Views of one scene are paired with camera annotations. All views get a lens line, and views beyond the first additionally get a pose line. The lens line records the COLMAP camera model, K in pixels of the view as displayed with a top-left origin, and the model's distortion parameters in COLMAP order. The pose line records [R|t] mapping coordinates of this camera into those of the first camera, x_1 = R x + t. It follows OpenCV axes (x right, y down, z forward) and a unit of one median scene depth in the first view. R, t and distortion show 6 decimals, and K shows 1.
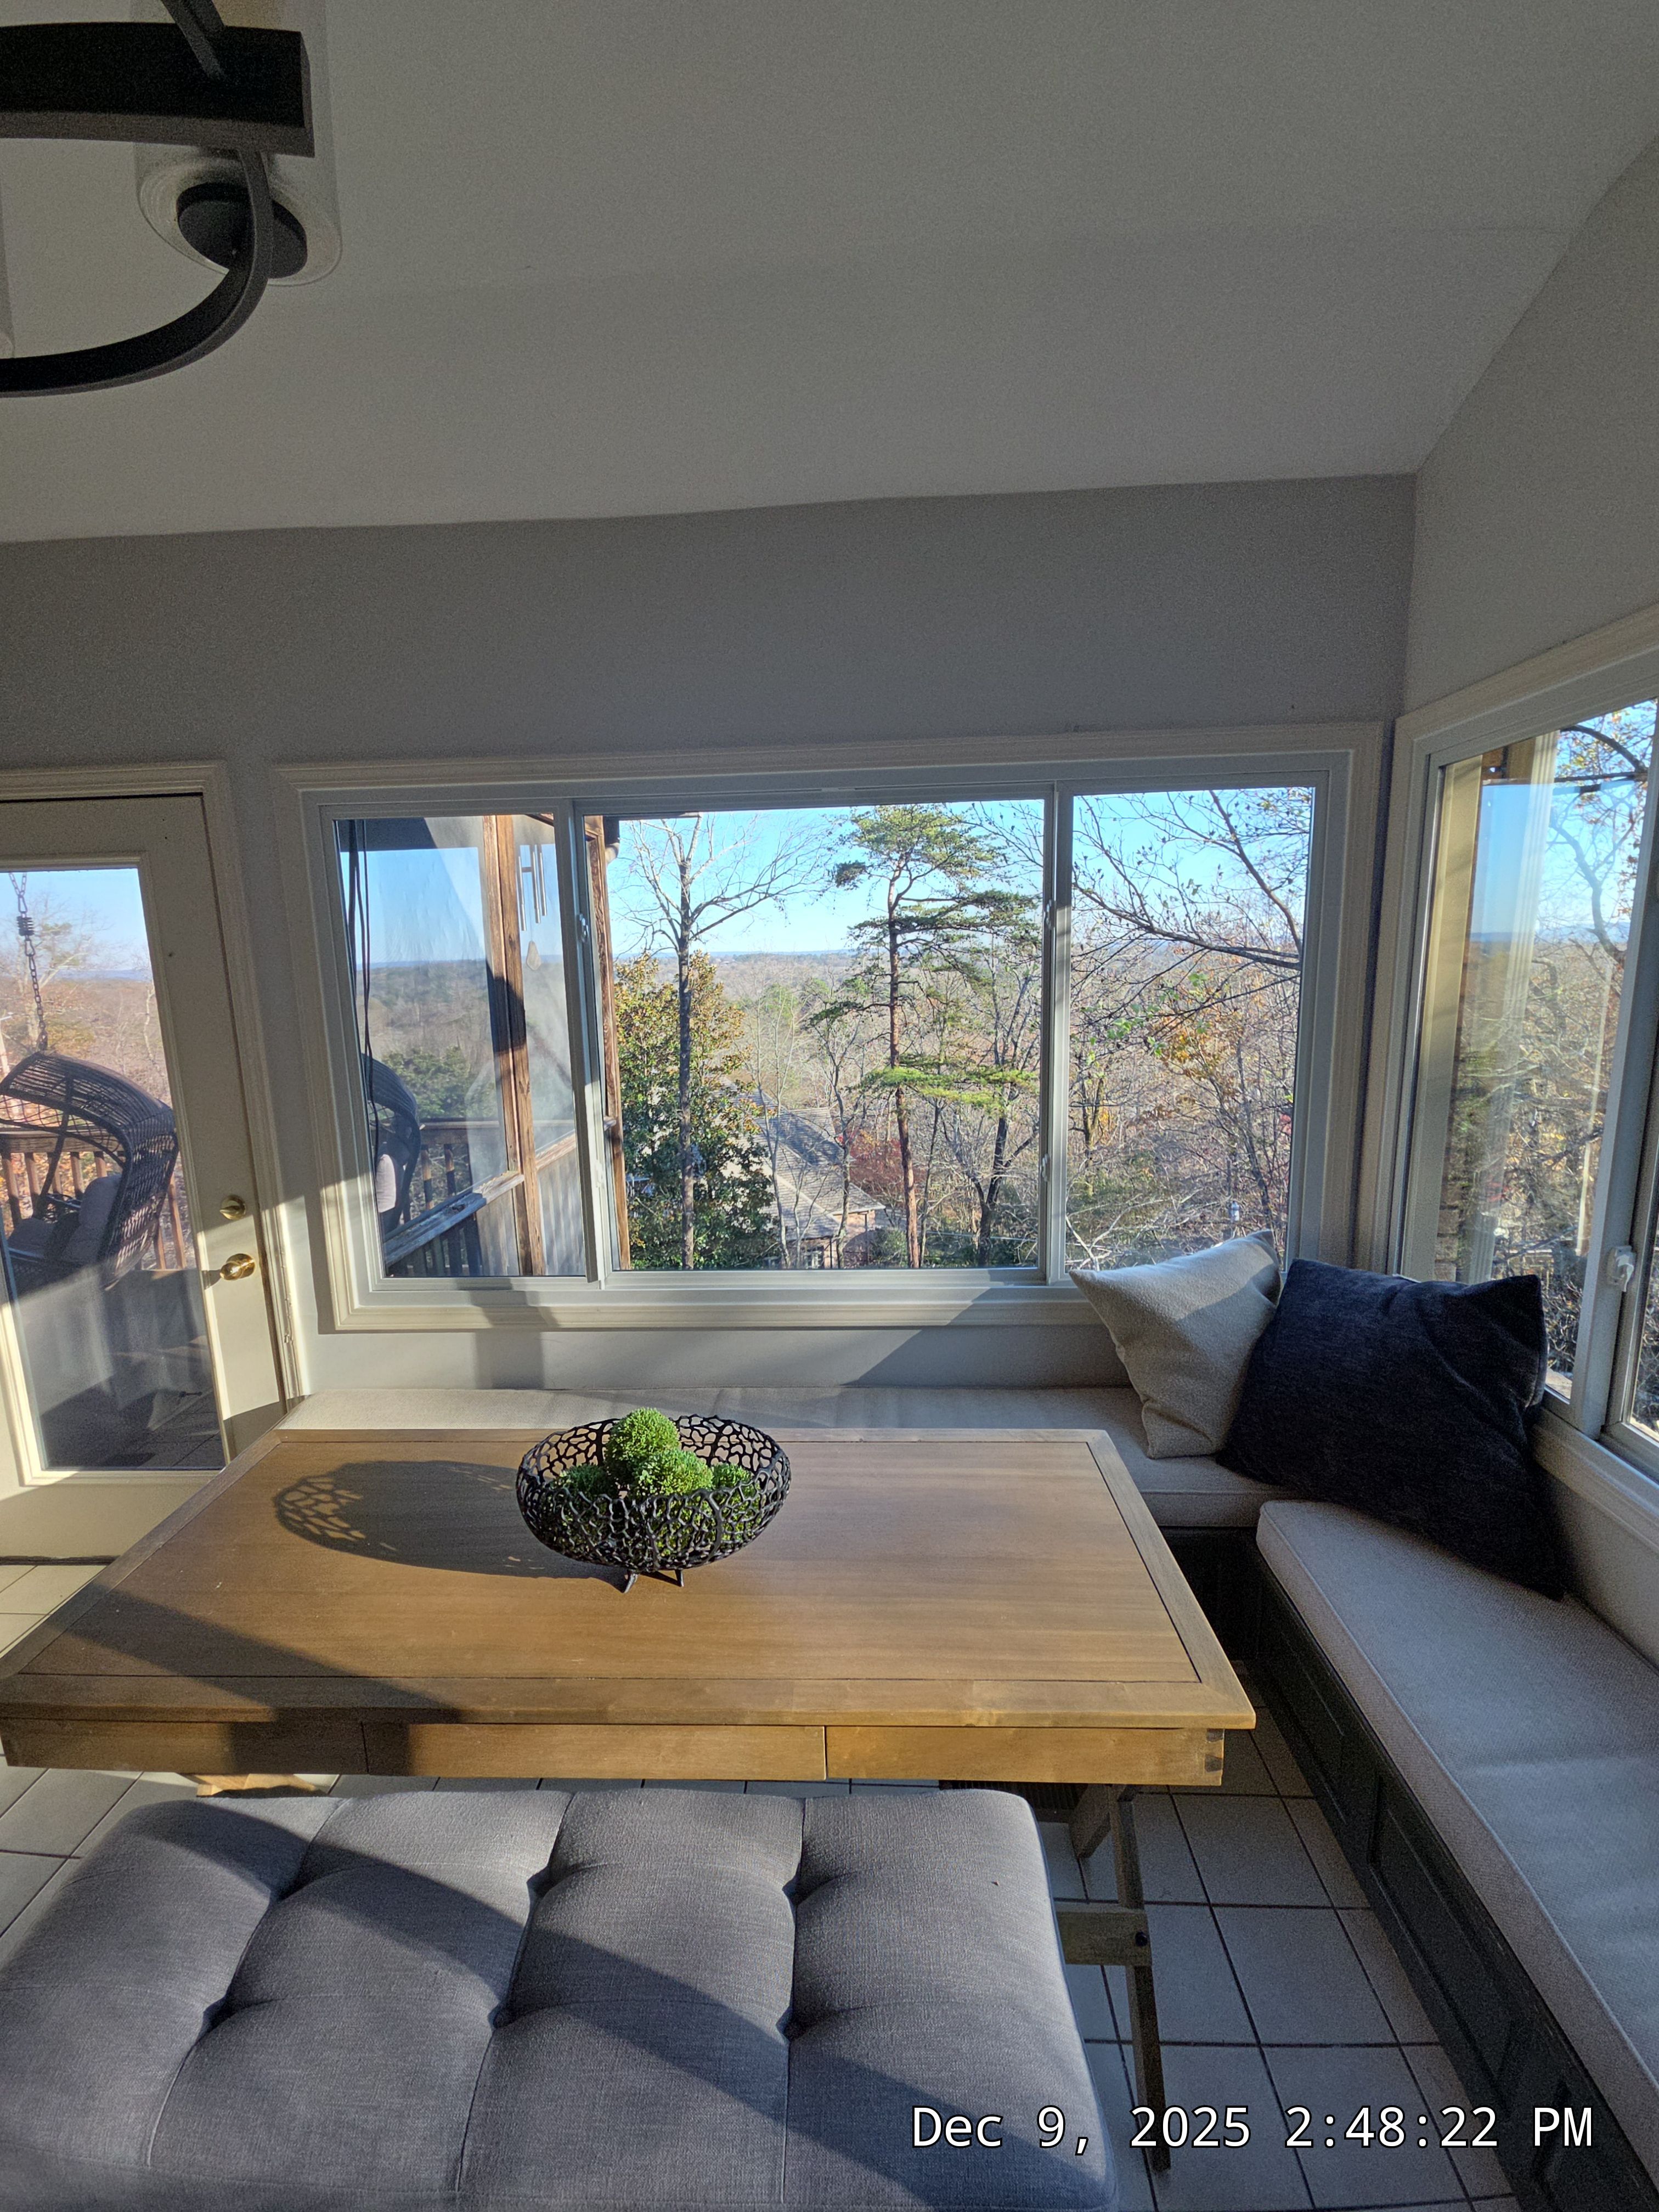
lens RADIAL K [[907.3, 0, 814.8], [0, 907.3, 1107.4], [0, 0, 1]] dist [0.001750, 0.000060]
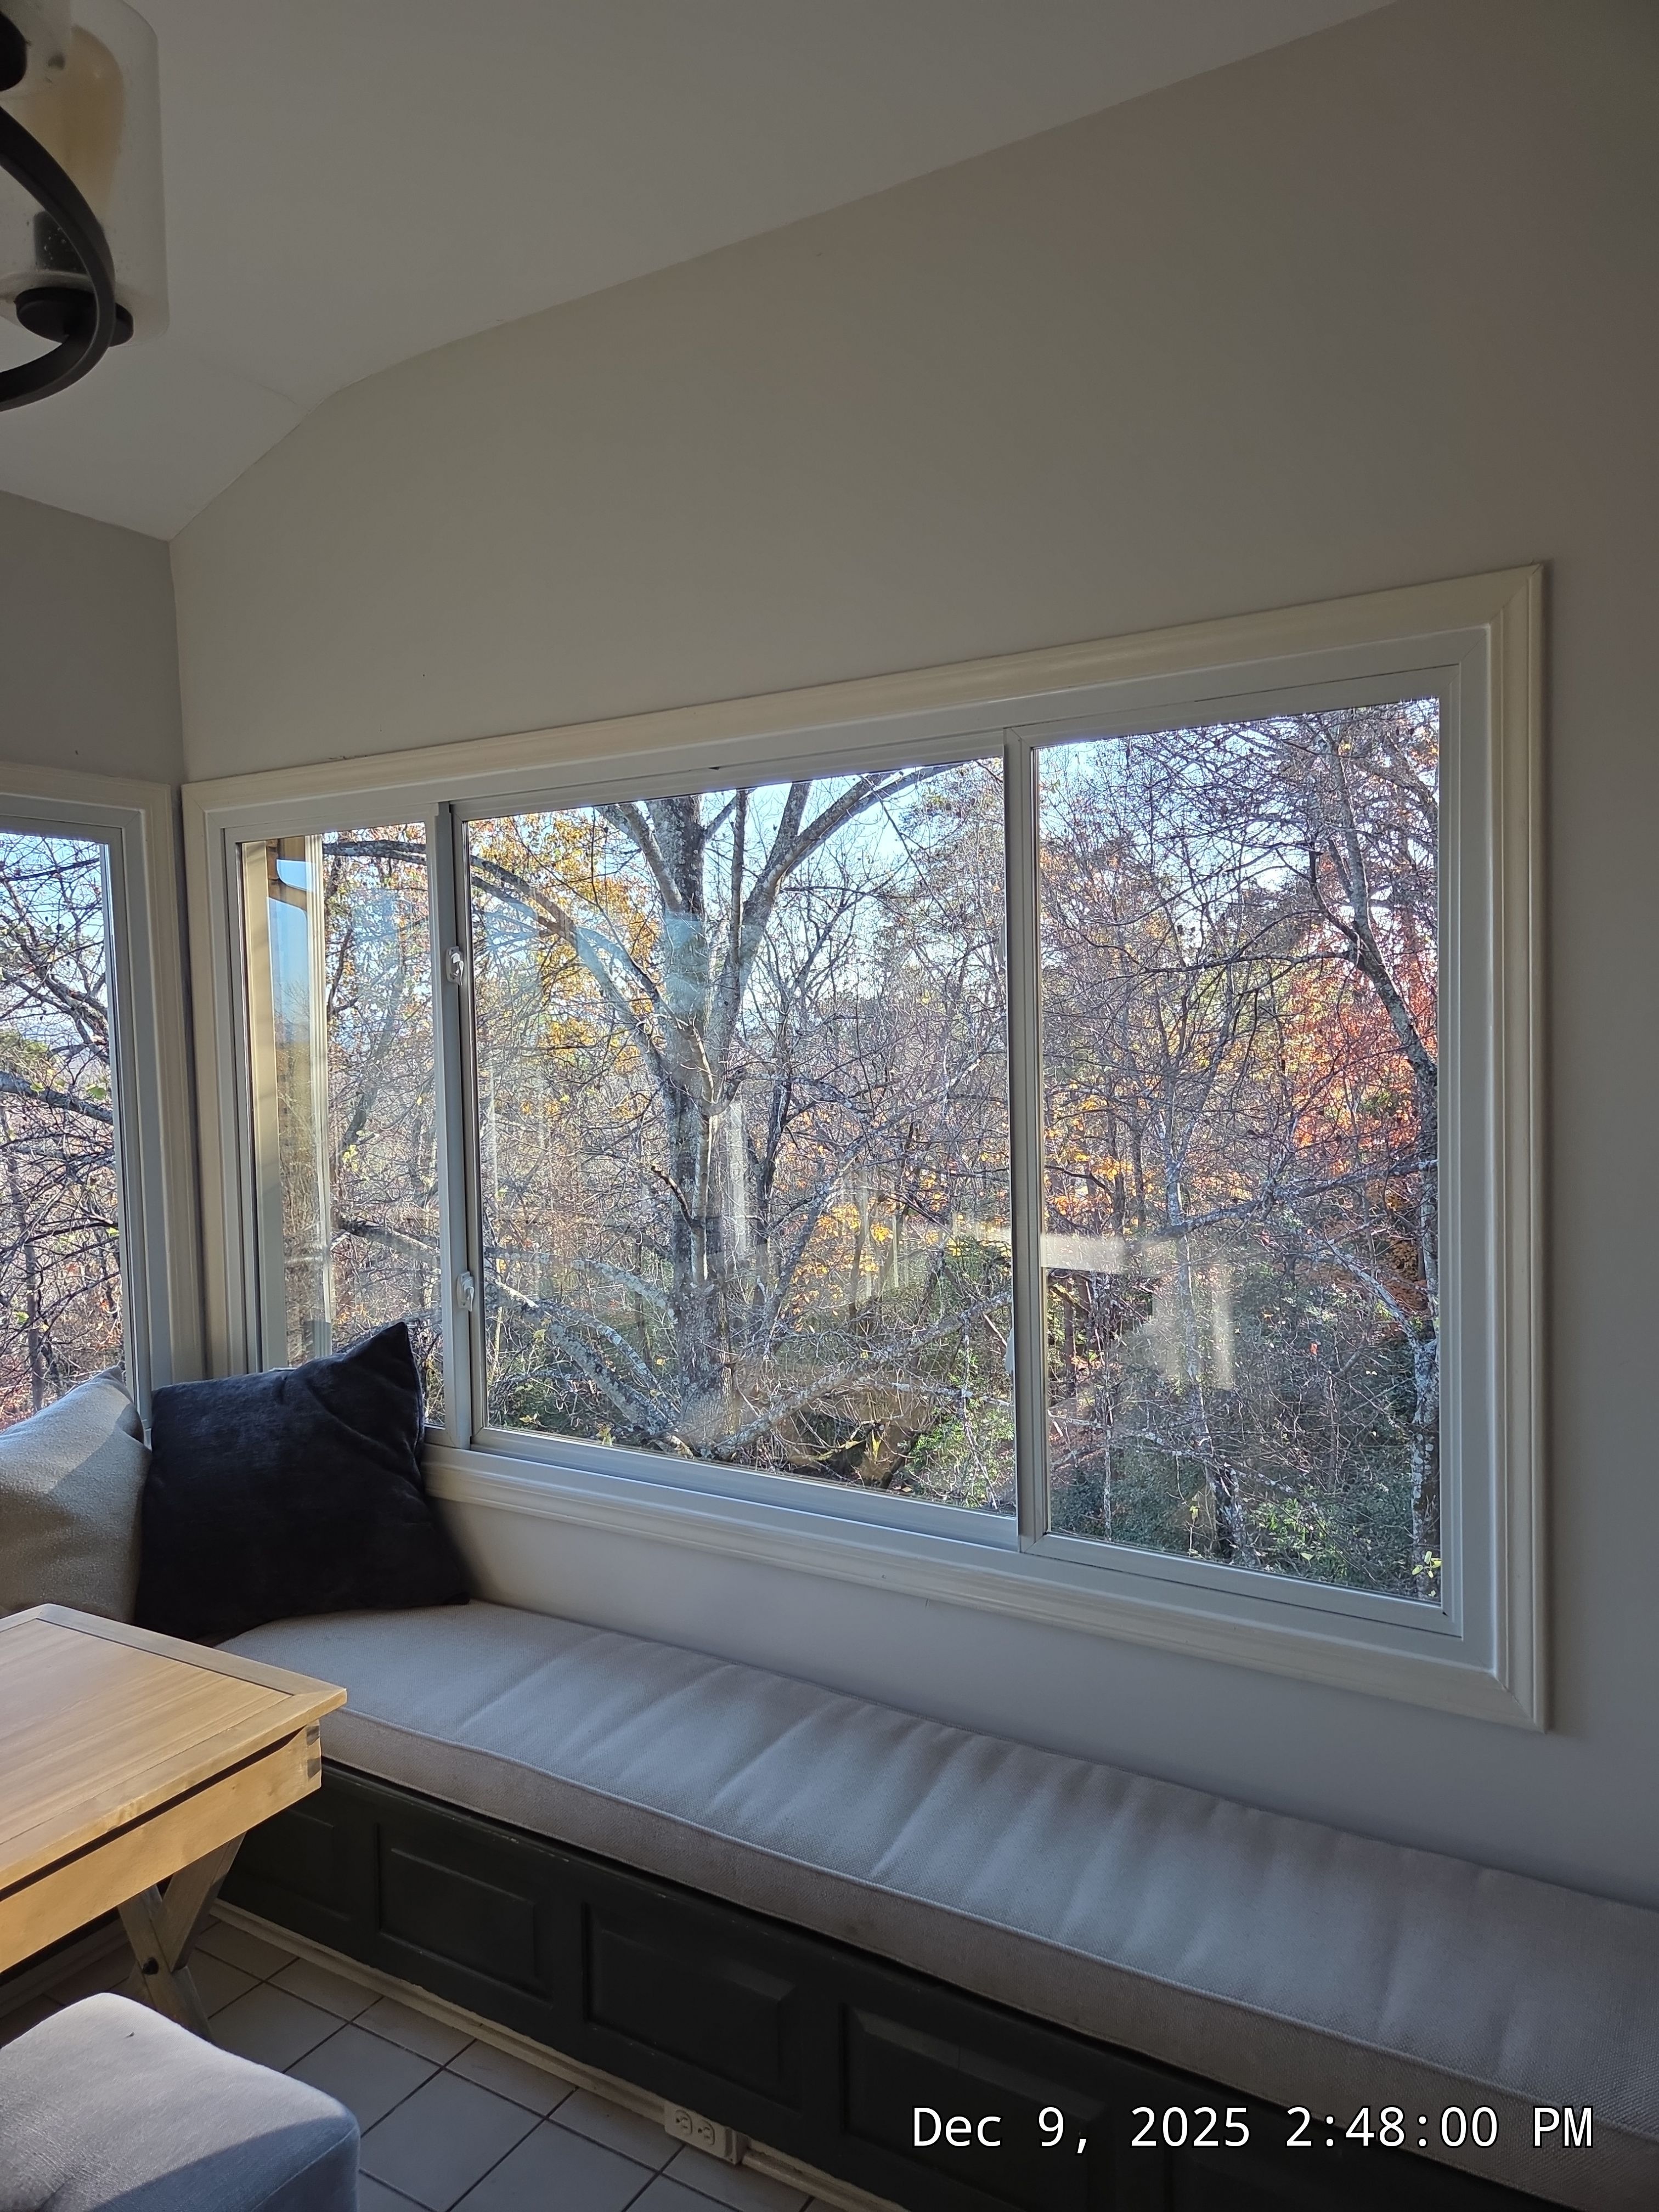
lens RADIAL K [[1484.8, 0, 815.0], [0, 1484.8, 1091.5], [0, 0, 1]] dist [0.094444, -0.100523]
pose [[0.473223, -0.032156, 0.880355, -0.368348], [0.160928, 0.985673, -0.050501, 0.058146], [-0.866119, 0.165572, 0.471618, -0.212899]]
